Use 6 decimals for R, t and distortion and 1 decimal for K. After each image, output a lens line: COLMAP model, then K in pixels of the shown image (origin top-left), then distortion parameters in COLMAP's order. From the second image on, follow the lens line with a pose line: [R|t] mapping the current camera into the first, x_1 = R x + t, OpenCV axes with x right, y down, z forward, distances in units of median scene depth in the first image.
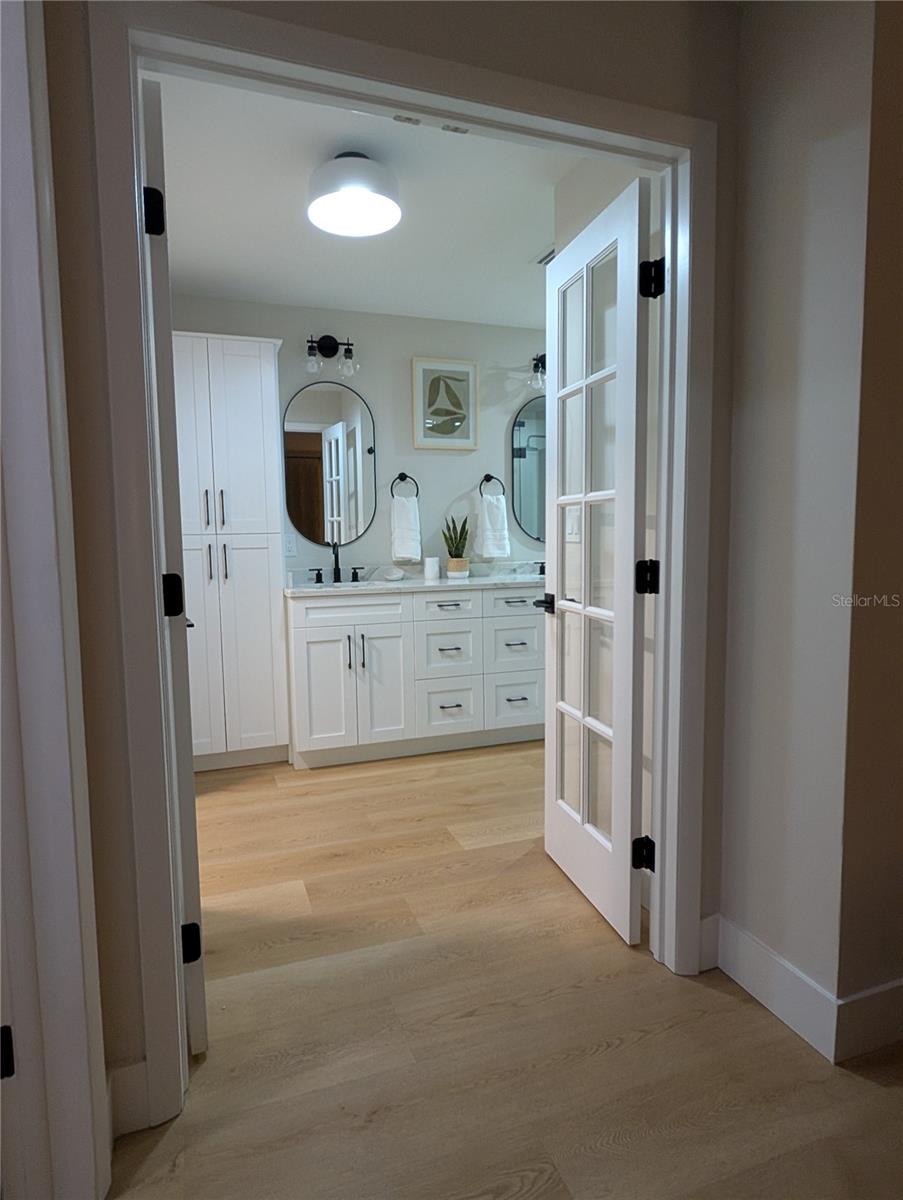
lens RADIAL K [[683.0, 0, 451.5], [0, 683.0, 600.0], [0, 0, 1]] dist [0.000194, 0.000113]
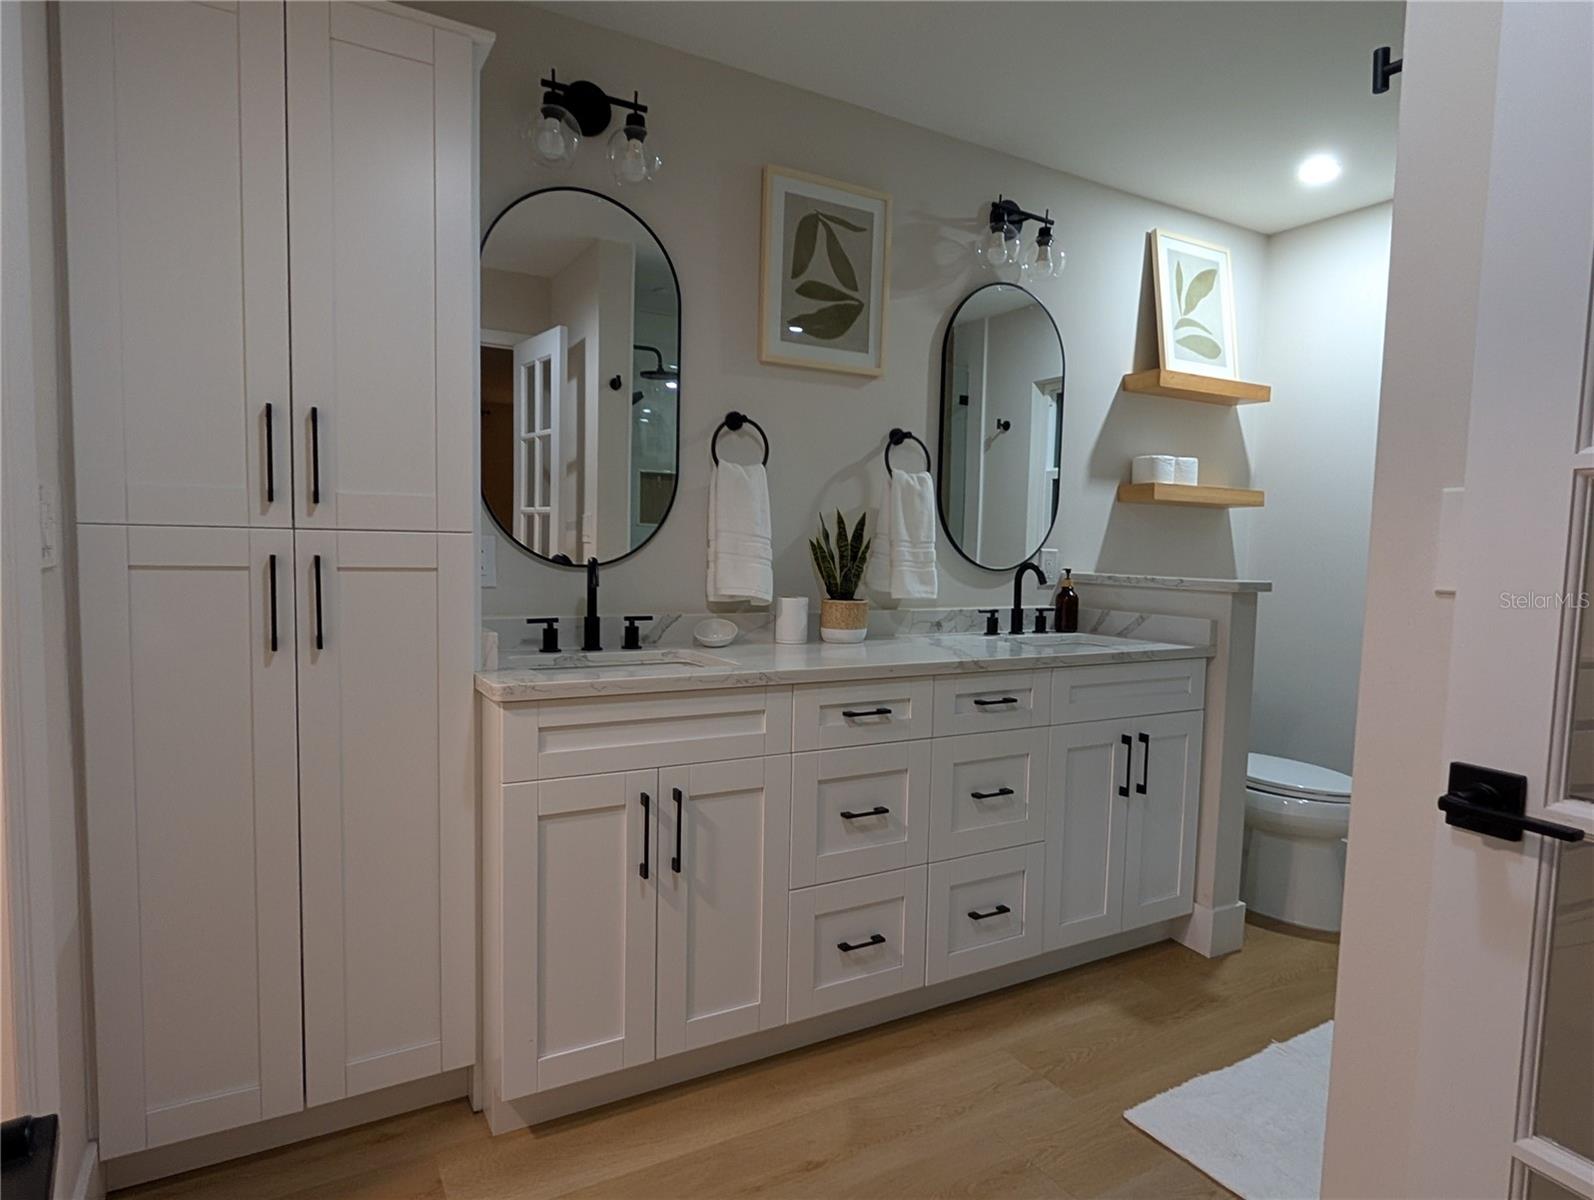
lens RADIAL K [[907.2, 0, 797.1], [0, 907.2, 612.4], [0, 0, 1]] dist [0.000194, 0.000113]
pose [[0.984502, 0.023792, 0.173753, -0.135399], [-0.019821, 0.999502, -0.024550, -0.037173], [-0.174250, 0.020725, 0.984483, 0.396599]]
